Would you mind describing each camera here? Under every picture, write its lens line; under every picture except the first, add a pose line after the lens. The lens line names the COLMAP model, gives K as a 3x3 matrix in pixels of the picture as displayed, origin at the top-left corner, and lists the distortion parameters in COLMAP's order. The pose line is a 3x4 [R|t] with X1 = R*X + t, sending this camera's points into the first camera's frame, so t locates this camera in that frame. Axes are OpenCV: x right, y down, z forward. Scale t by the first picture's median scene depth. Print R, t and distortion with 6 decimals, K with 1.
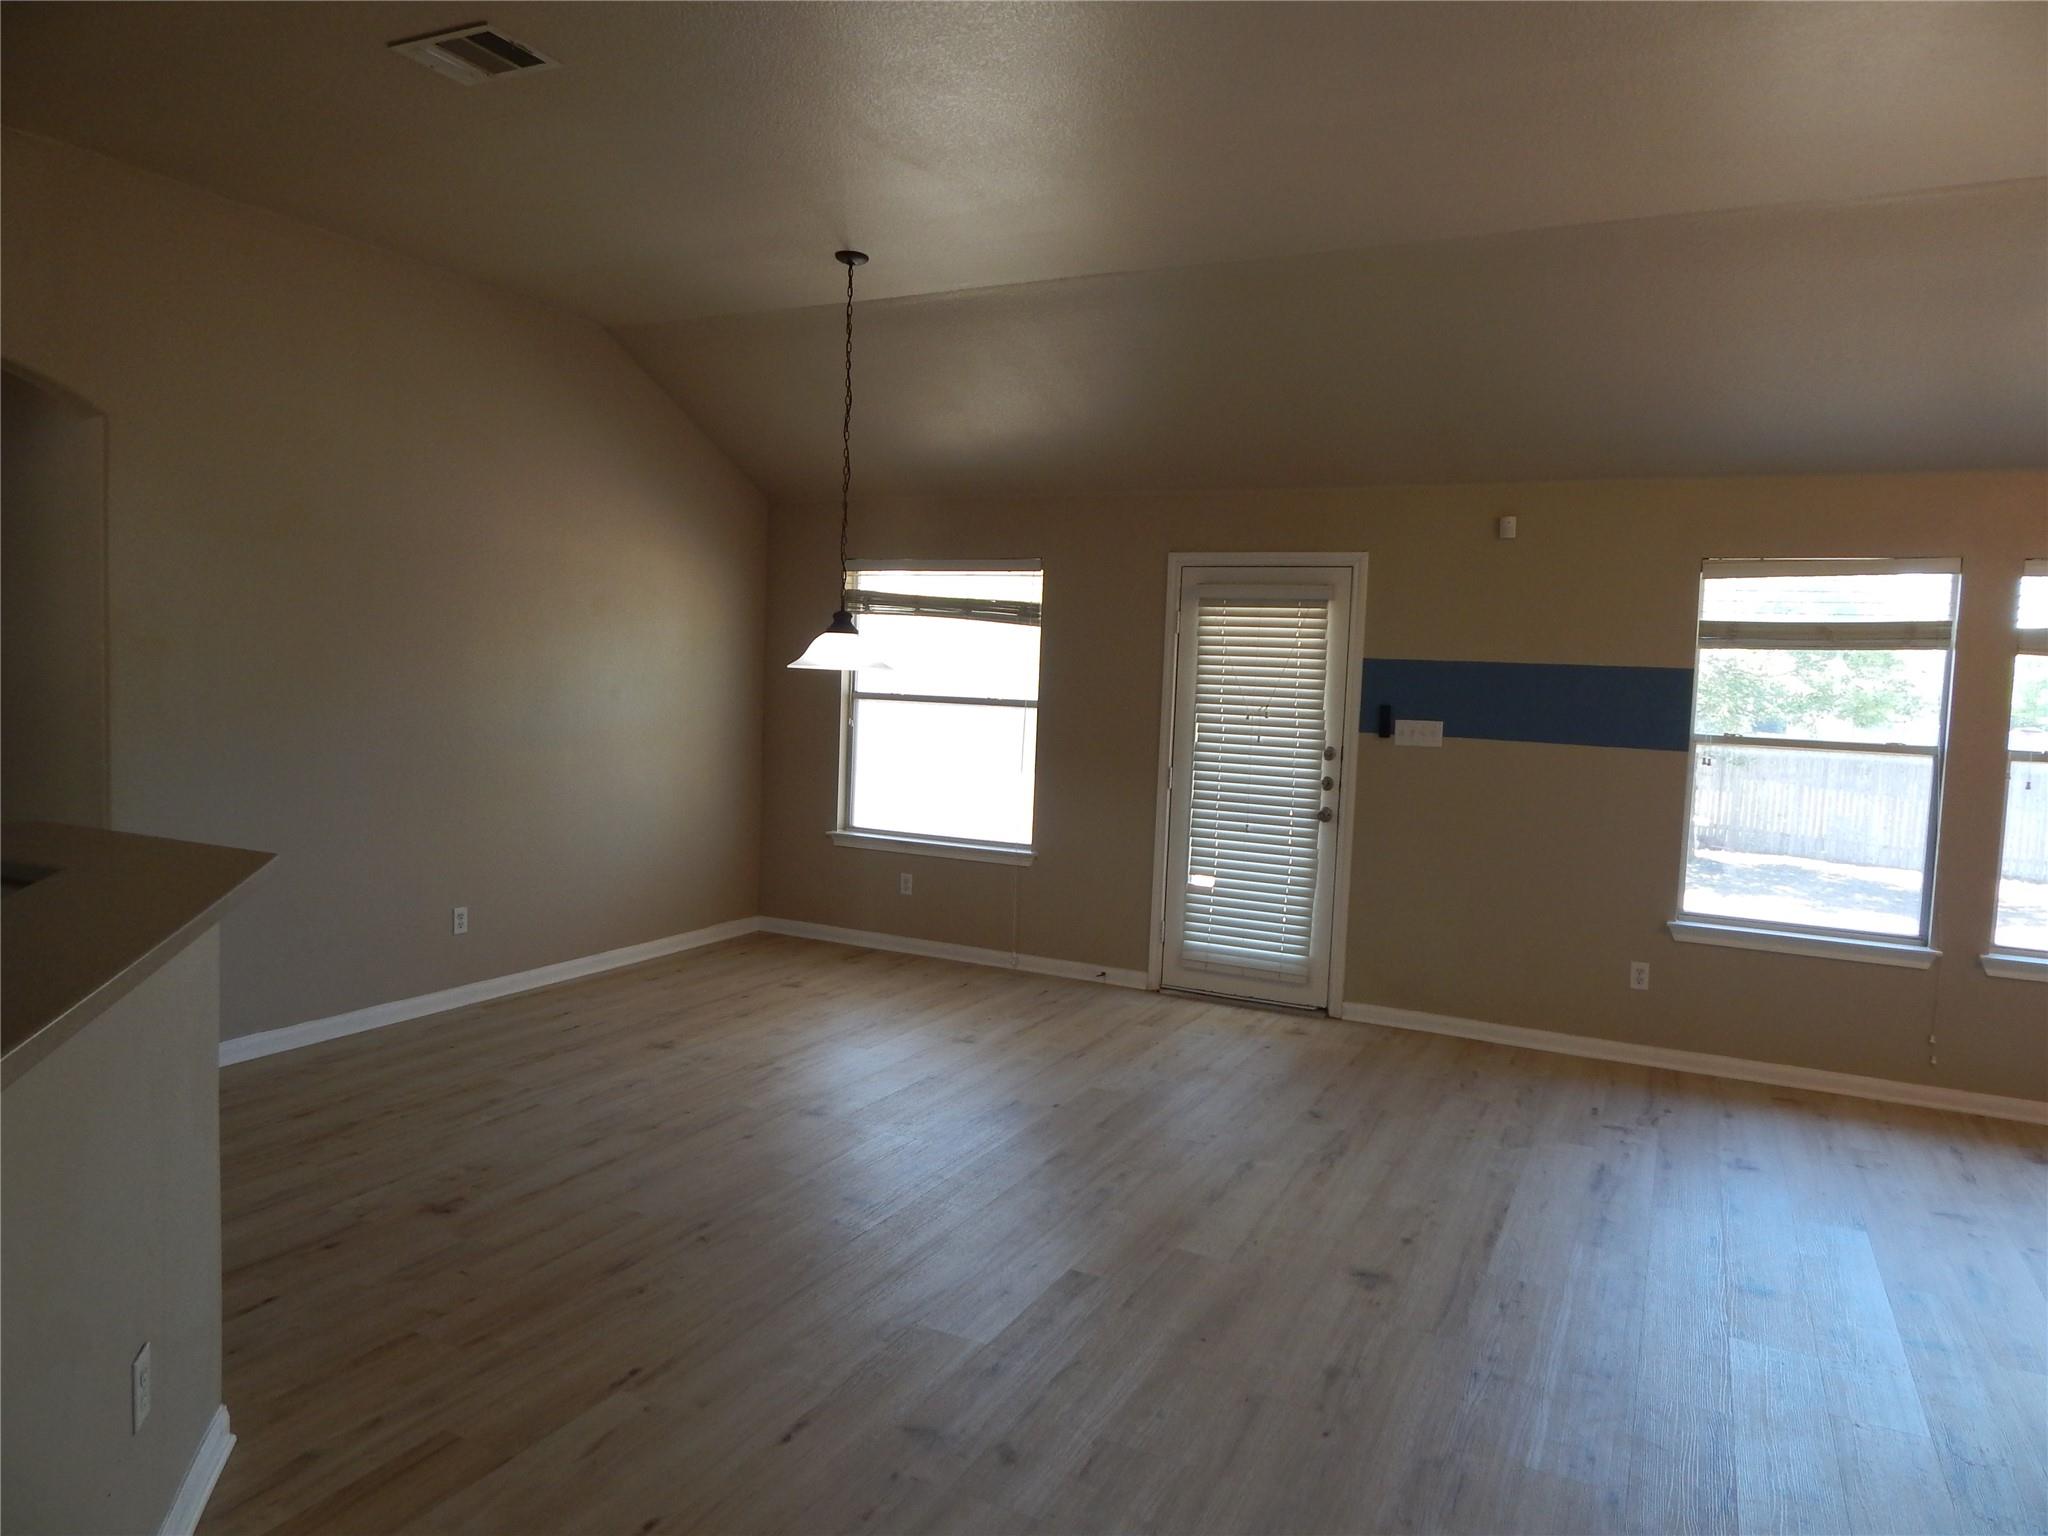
lens RADIAL K [[1337.7, 0, 1027.9], [0, 1337.7, 777.6], [0, 0, 1]] dist [0.000240, -0.002703]
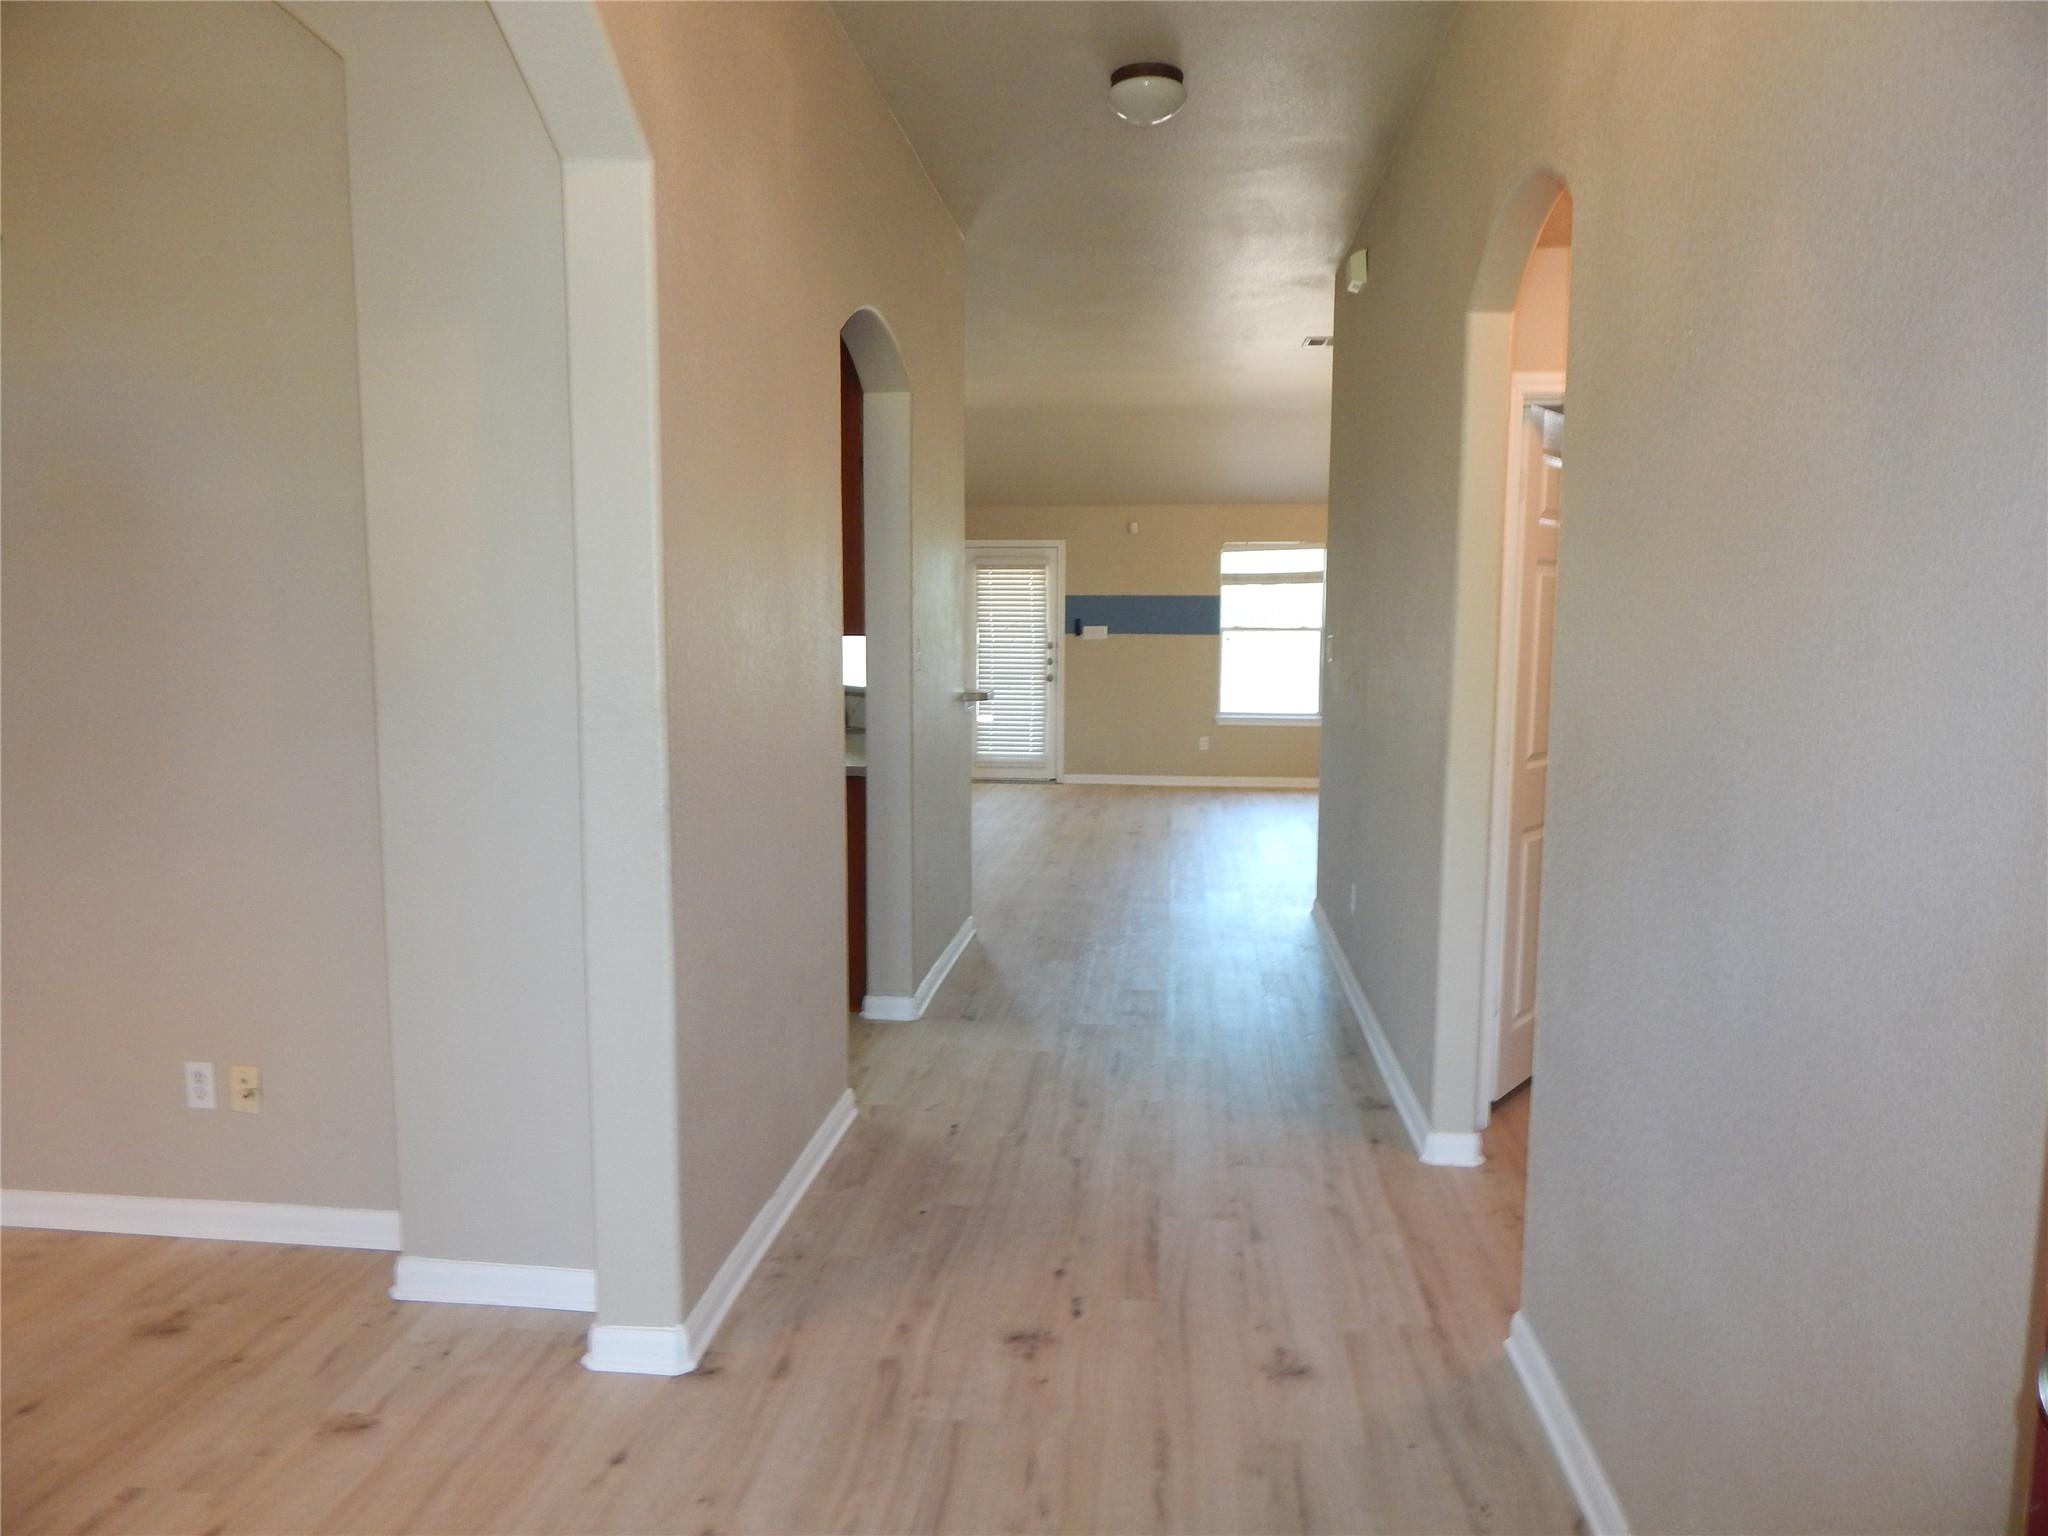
lens RADIAL K [[1337.7, 0, 1026.5], [0, 1337.7, 768.2], [0, 0, 1]] dist [0.000240, -0.002703]
pose [[0.937154, -0.072657, 0.341268, -0.487058], [0.058904, 0.996985, 0.050506, 0.060148], [-0.343909, -0.027229, 0.938608, -0.814782]]
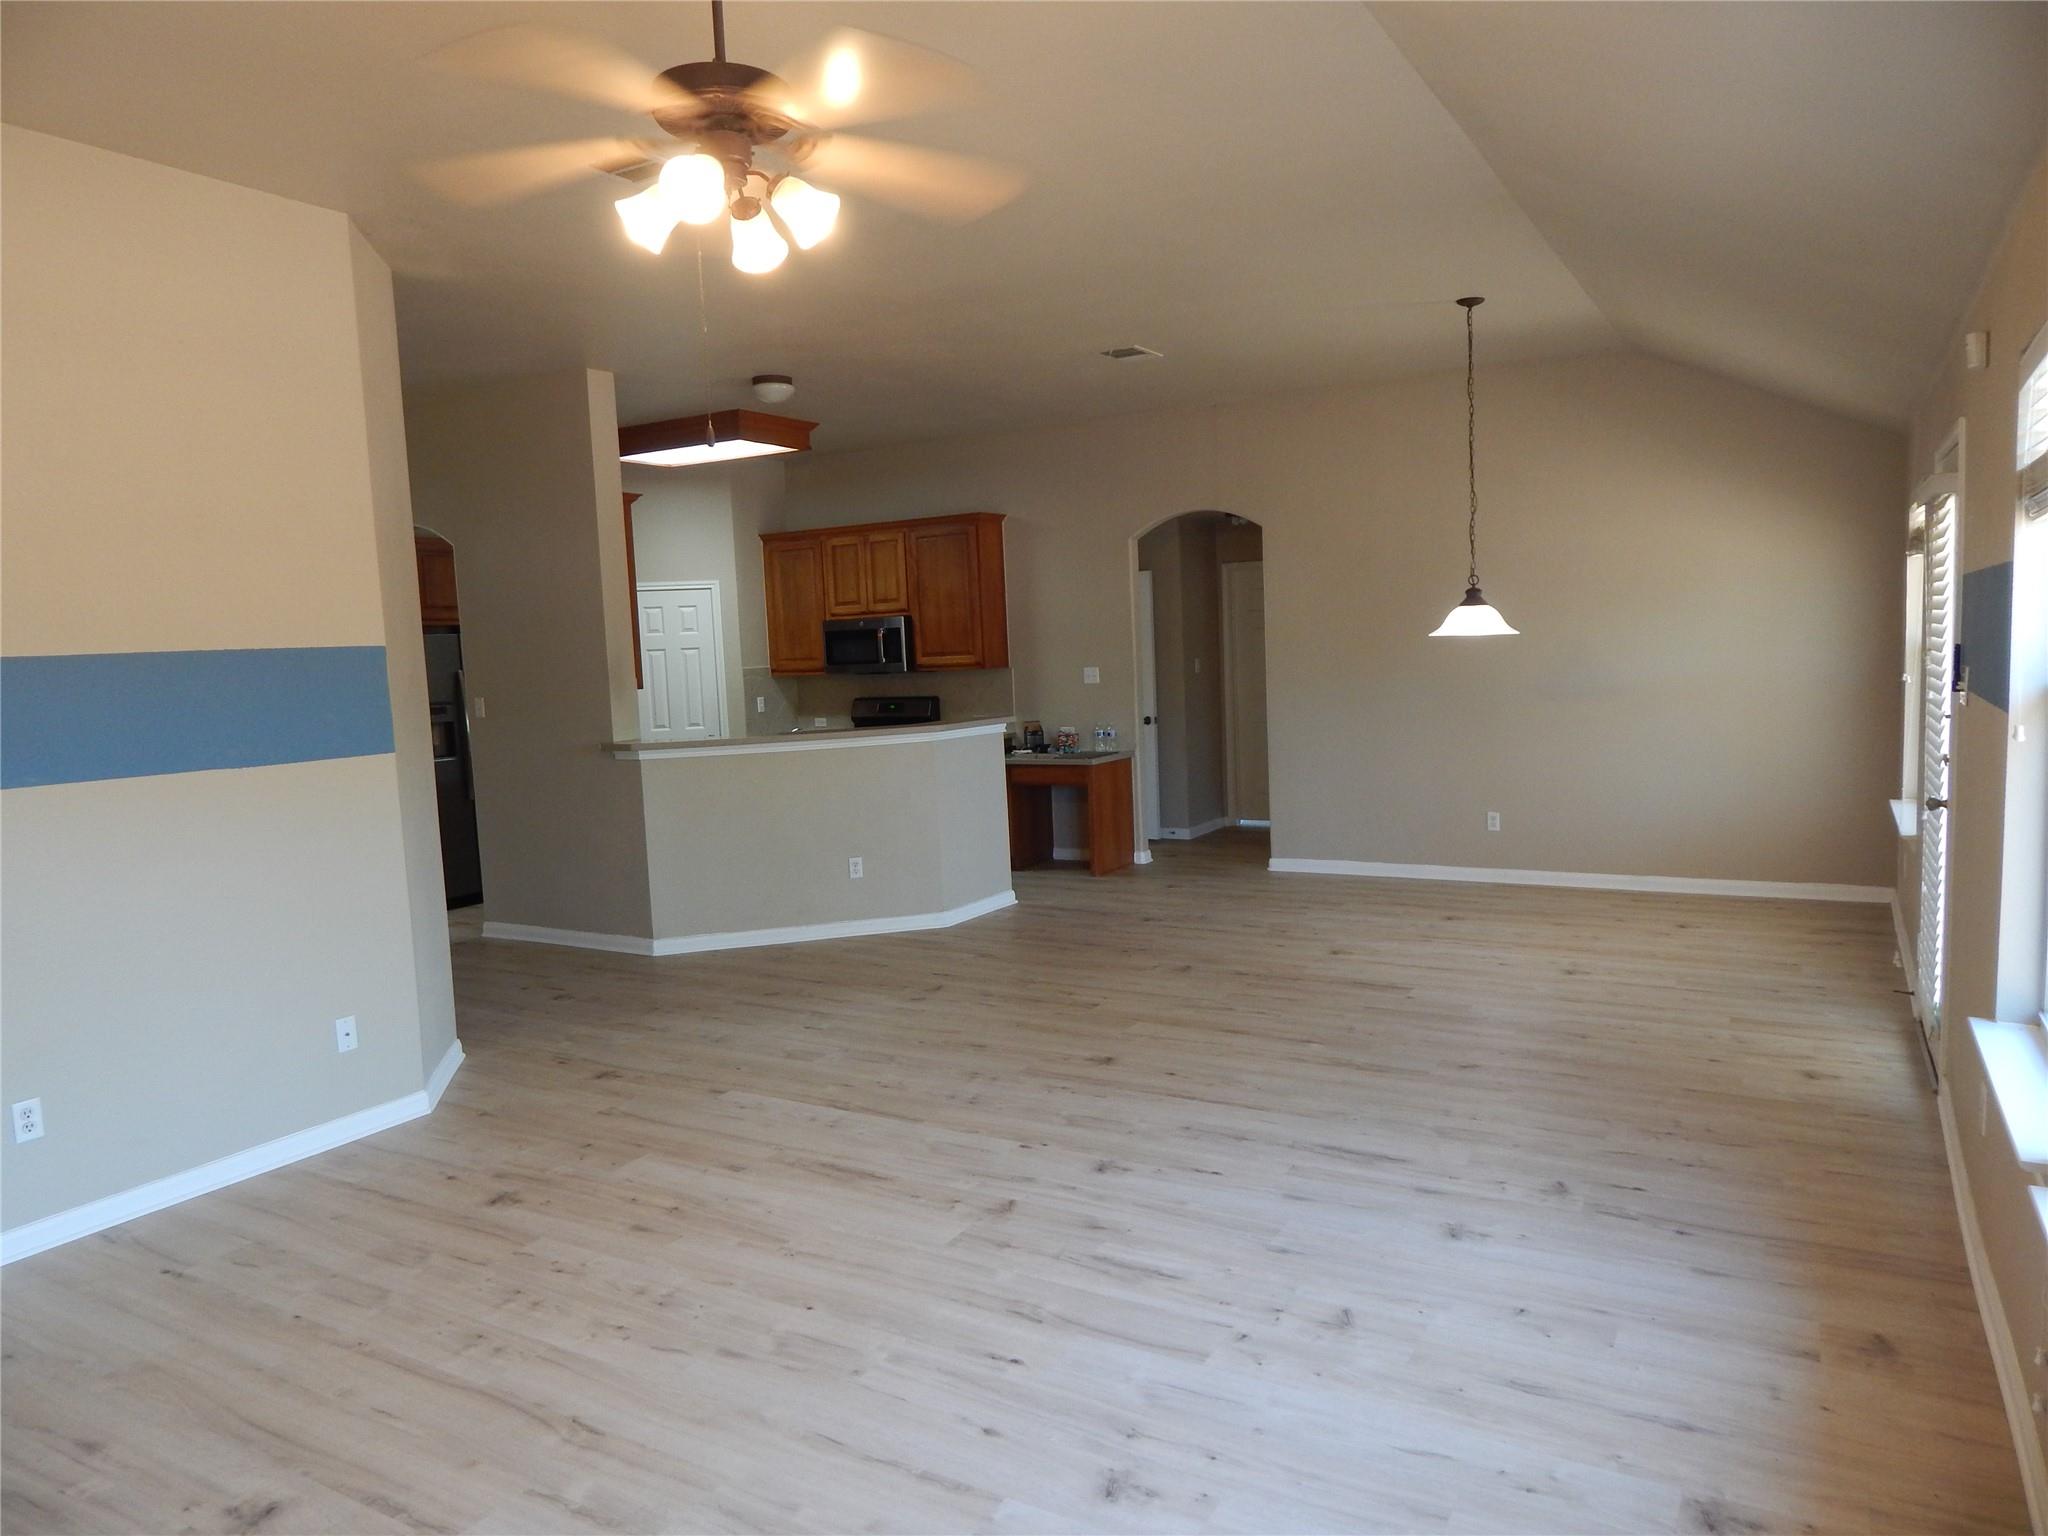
lens RADIAL K [[1337.7, 0, 1036.8], [0, 1337.7, 763.5], [0, 0, 1]] dist [0.000240, -0.002703]
pose [[-0.067582, 0.052274, -0.996343, 0.983214], [-0.042408, 0.997573, 0.055216, -0.012022], [0.996812, 0.045984, -0.065201, 0.590984]]
